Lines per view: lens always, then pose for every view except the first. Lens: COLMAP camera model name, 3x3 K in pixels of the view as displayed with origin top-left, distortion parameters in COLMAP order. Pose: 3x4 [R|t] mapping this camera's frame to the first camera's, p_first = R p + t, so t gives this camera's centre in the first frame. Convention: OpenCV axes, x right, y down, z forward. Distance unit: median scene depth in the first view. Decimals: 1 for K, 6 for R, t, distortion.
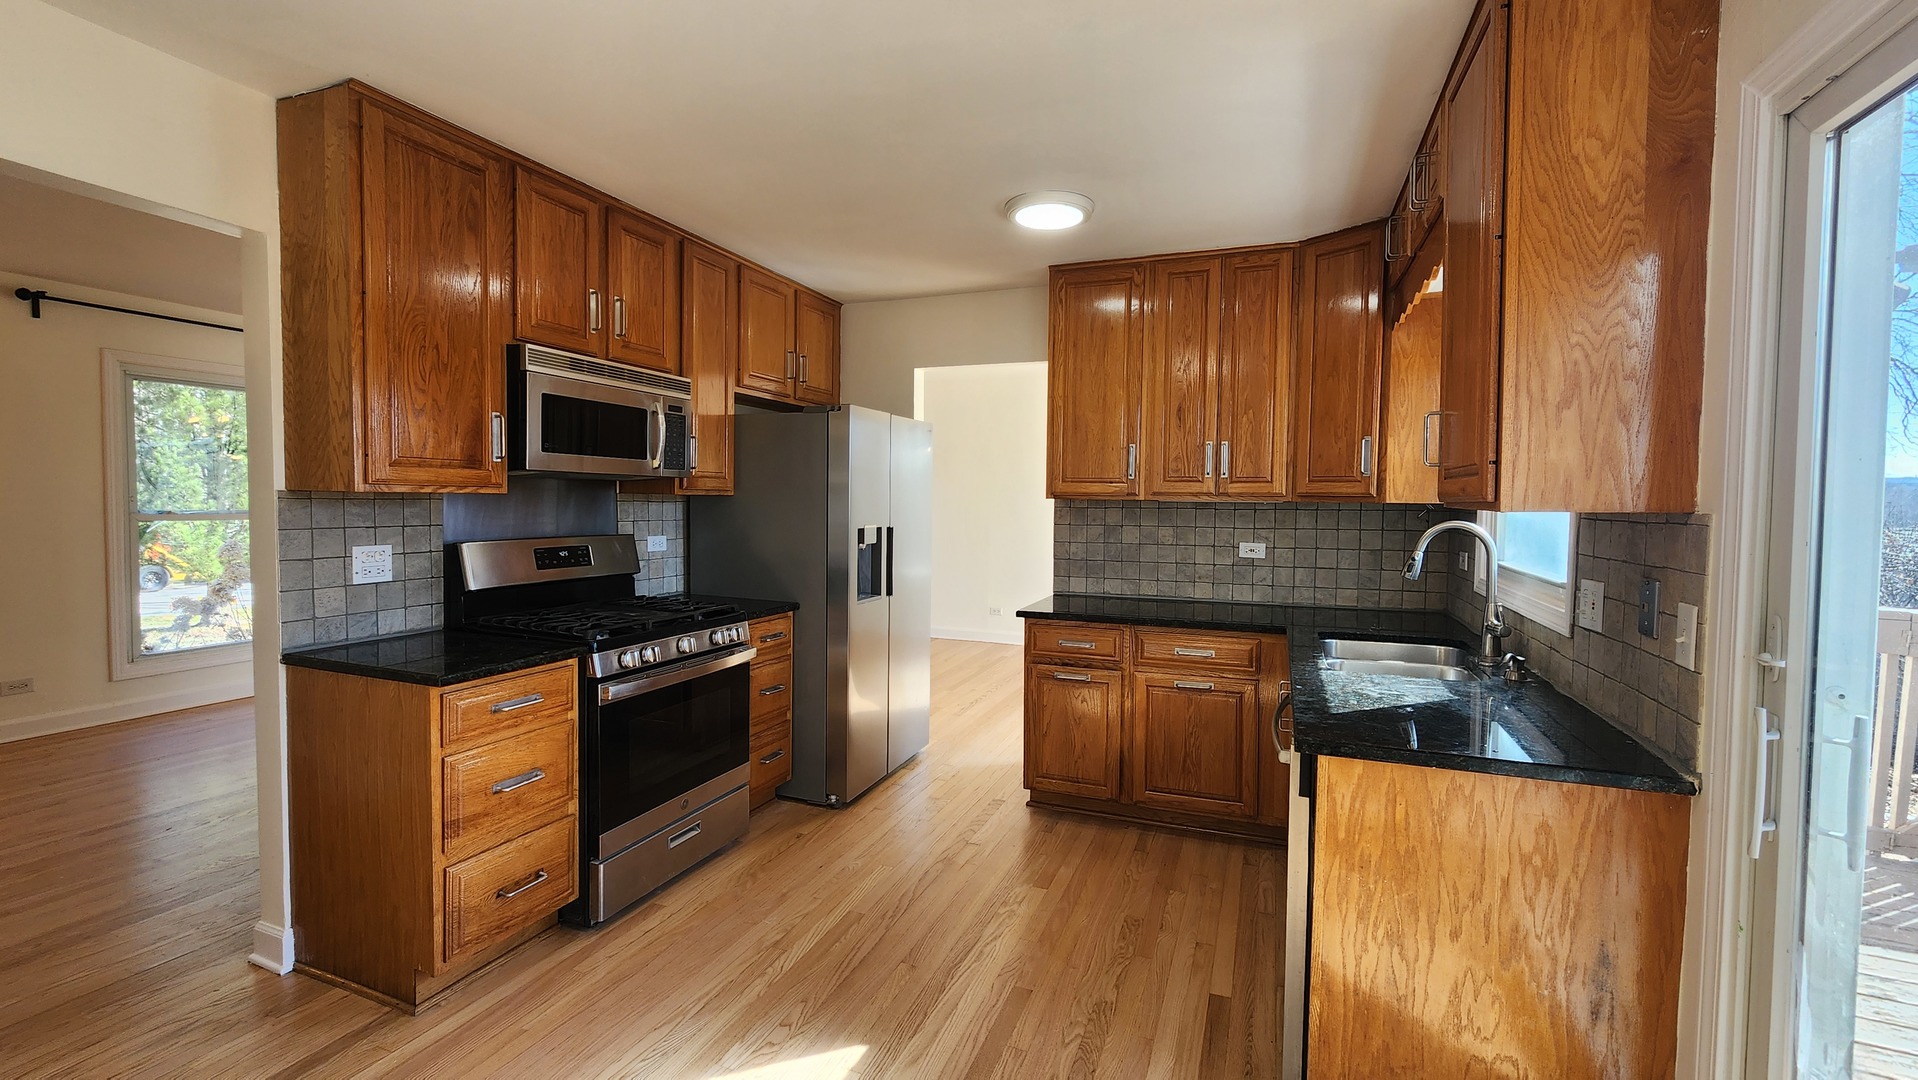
lens RADIAL K [[790.2, 0, 962.8], [0, 790.2, 531.1], [0, 0, 1]] dist [0.000037, -0.000378]
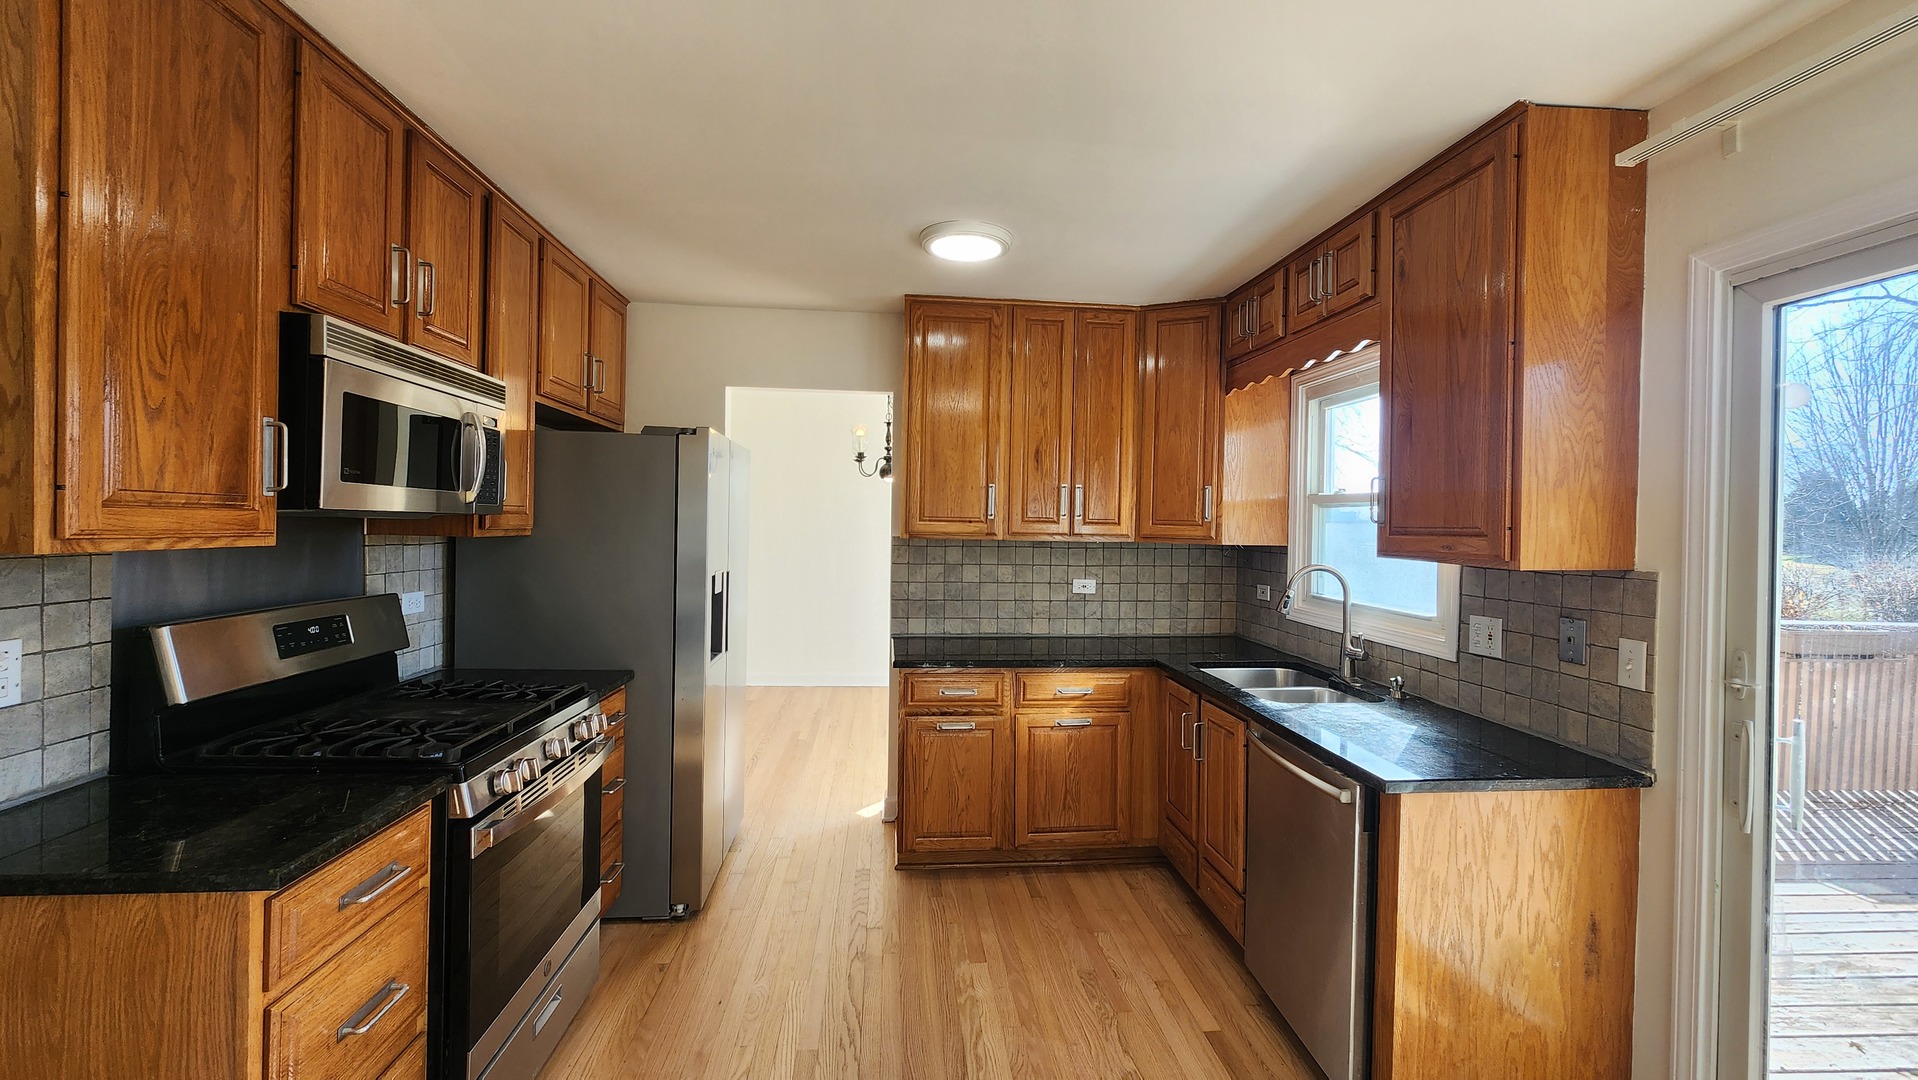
lens RADIAL K [[781.1, 0, 963.9], [0, 781.1, 533.3], [0, 0, 1]] dist [0.000201, -0.000315]
pose [[0.890564, 0.000031, 0.454858, -0.305832], [0.010645, 0.999725, -0.020909, -0.031949], [-0.454733, 0.023463, 0.890318, 0.159979]]
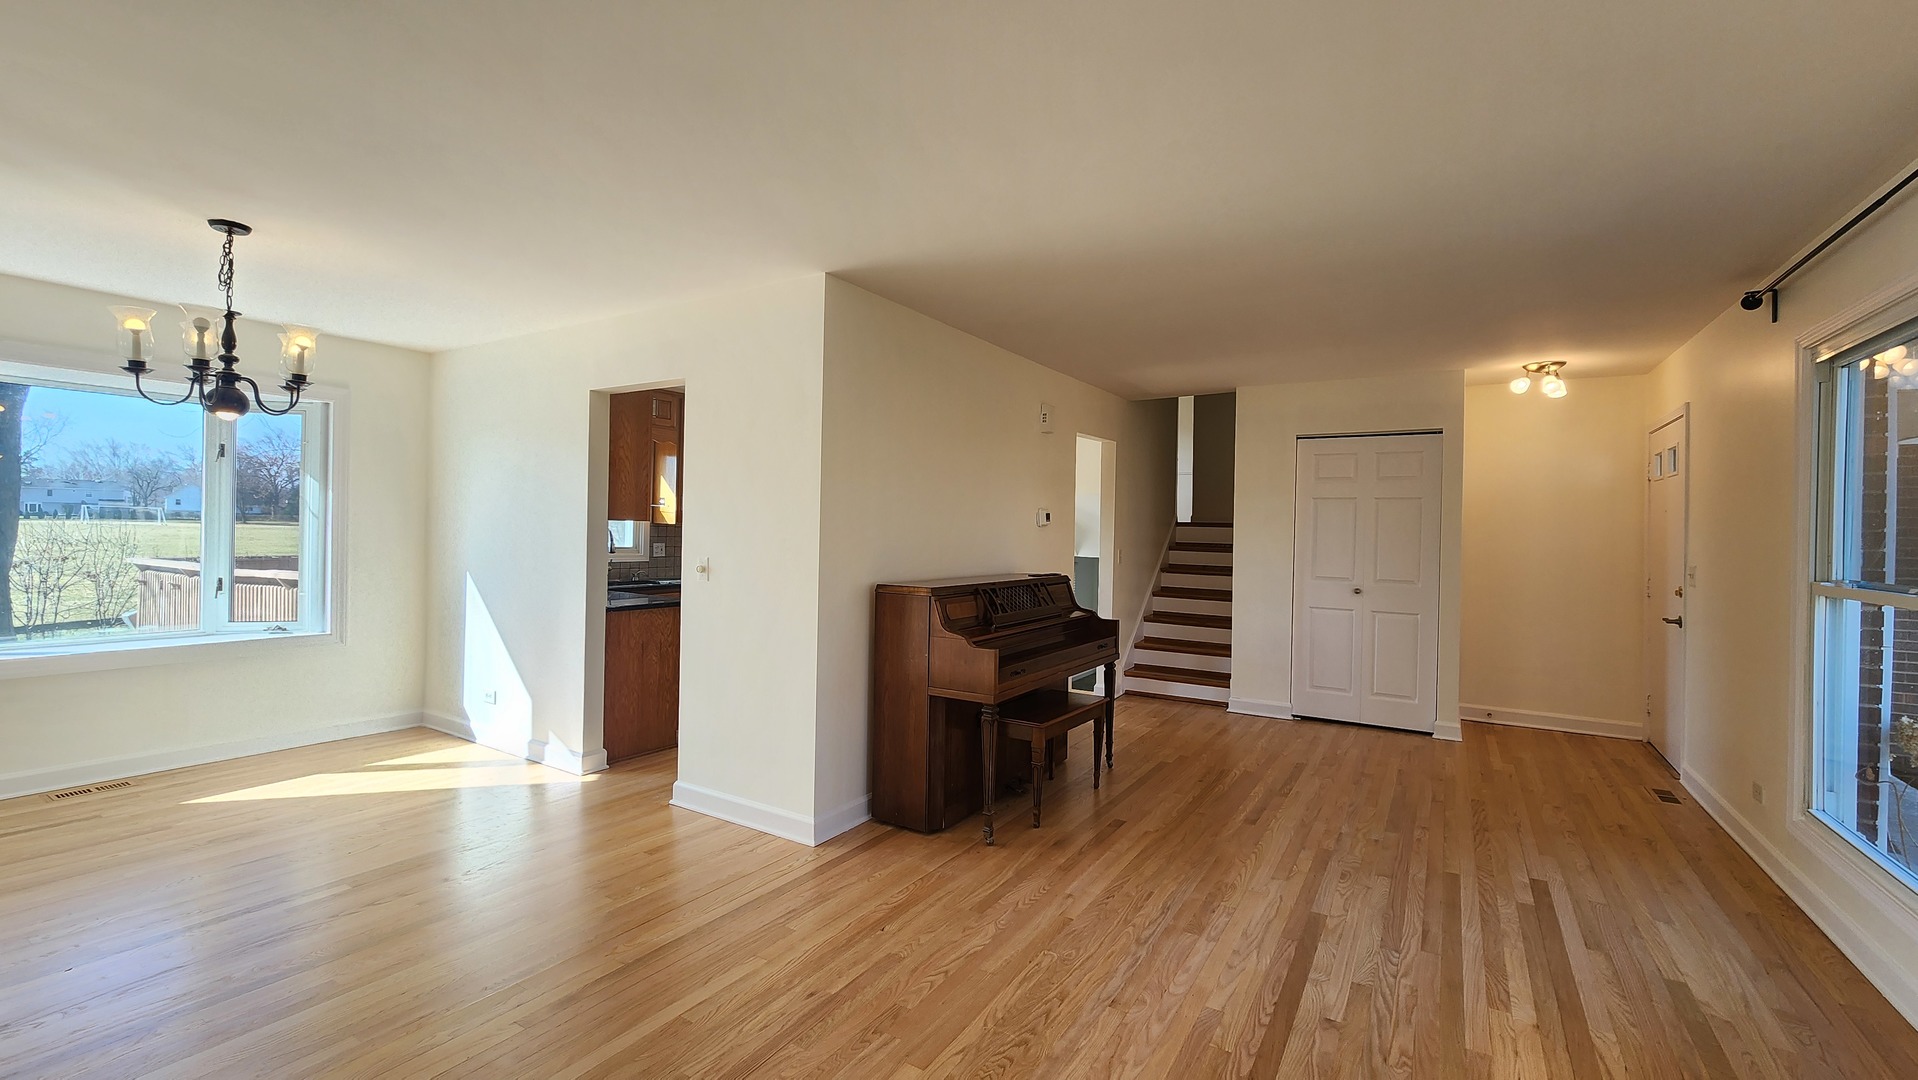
lens RADIAL K [[790.2, 0, 962.8], [0, 790.2, 531.1], [0, 0, 1]] dist [0.000037, -0.000378]
pose [[-0.984693, -0.030242, 0.171657, -0.716519], [-0.022694, 0.998694, 0.045767, -0.113397], [-0.172816, 0.041171, -0.984093, 2.597812]]
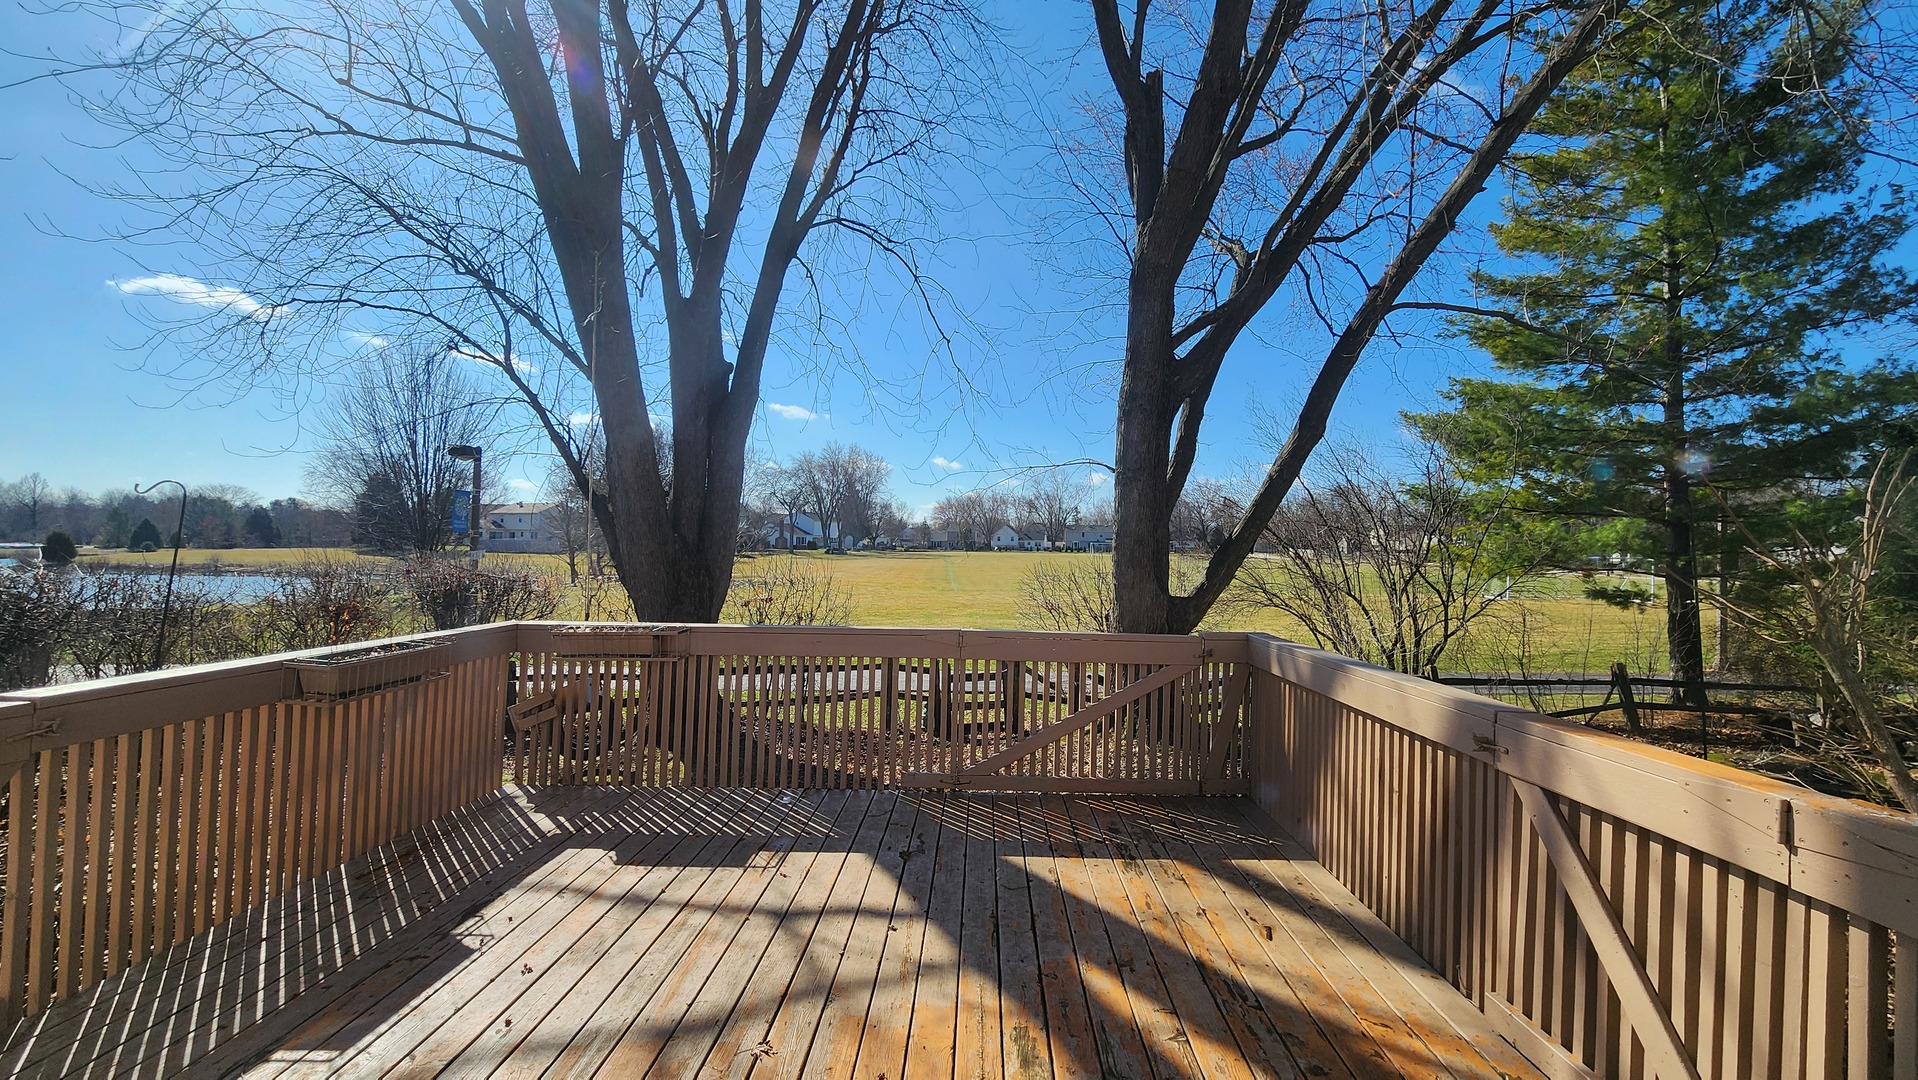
lens RADIAL K [[790.2, 0, 962.8], [0, 790.2, 531.1], [0, 0, 1]] dist [0.000037, -0.000378]
pose [[-0.356861, -0.001652, 0.934156, 0.356404], [0.015551, 0.999849, 0.007709, -0.044261], [-0.934028, 0.017278, -0.356781, 0.322254]]
